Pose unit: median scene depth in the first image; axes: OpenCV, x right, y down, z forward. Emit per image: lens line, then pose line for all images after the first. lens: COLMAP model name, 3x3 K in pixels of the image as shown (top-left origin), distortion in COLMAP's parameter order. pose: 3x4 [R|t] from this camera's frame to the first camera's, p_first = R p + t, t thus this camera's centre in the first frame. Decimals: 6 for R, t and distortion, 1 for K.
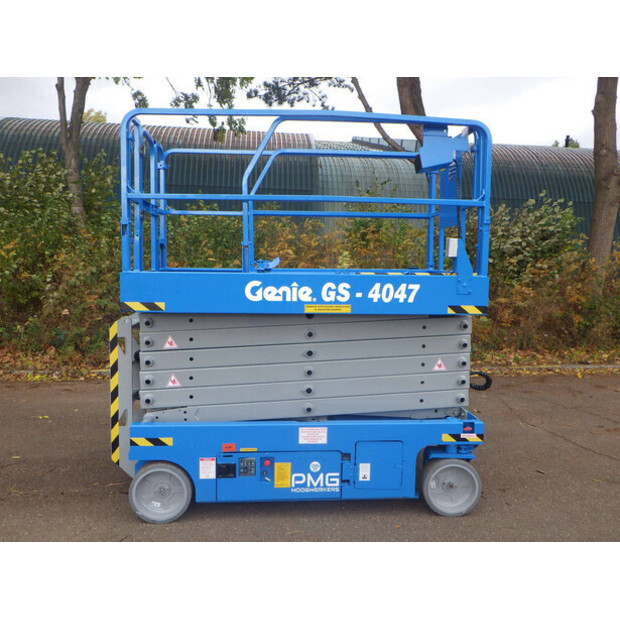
lens RADIAL K [[512.1, 0, 307.7], [0, 512.1, 309.1], [0, 0, 1]] dist [0.006490, -0.012131]
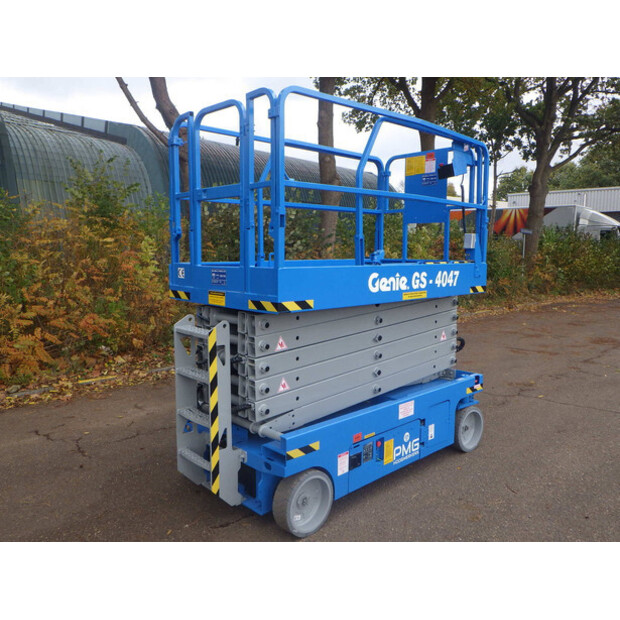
lens RADIAL K [[512.1, 0, 309.7], [0, 512.1, 309.0], [0, 0, 1]] dist [0.006490, -0.012131]
pose [[0.773024, -0.082086, 0.629043, -0.832361], [0.066229, 0.996617, 0.048664, -0.039829], [-0.630910, 0.004042, 0.775846, 0.264310]]
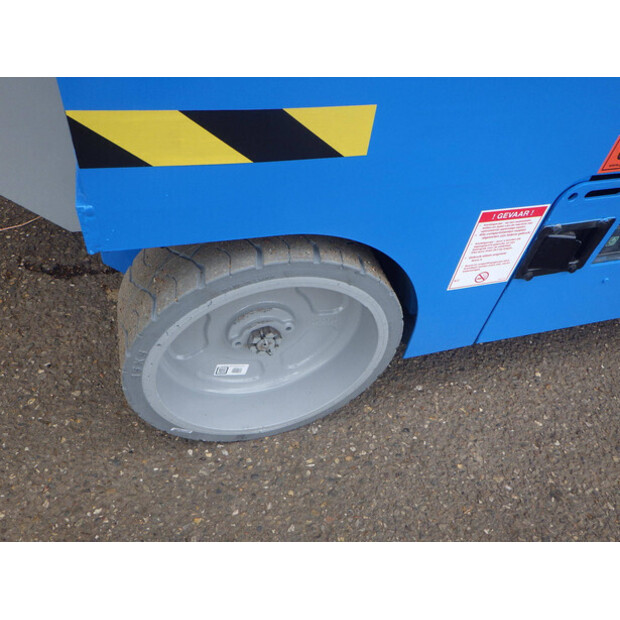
lens RADIAL K [[512.1, 0, 310.6], [0, 512.1, 309.9], [0, 0, 1]] dist [0.006490, -0.012131]
pose [[0.976083, -0.085696, 0.199796, -0.306899], [-0.074715, 0.730814, 0.678476, 0.190964], [-0.204156, -0.677176, 0.706932, 0.838427]]
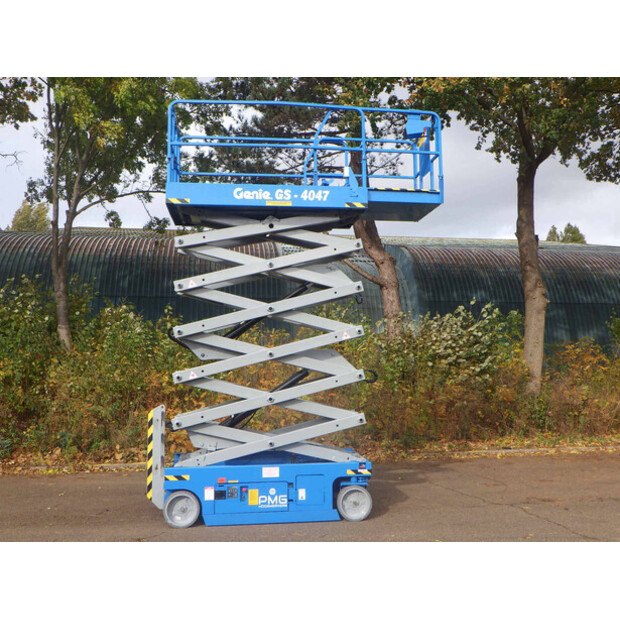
lens RADIAL K [[622.1, 0, 309.4], [0, 622.1, 307.6], [0, 0, 1]] dist [-0.003208, 0.000000]
pose [[0.998729, -0.023493, 0.044601, 0.059056], [0.031427, 0.981951, -0.186504, 0.097435], [-0.039414, 0.187669, 0.981441, -1.146429]]
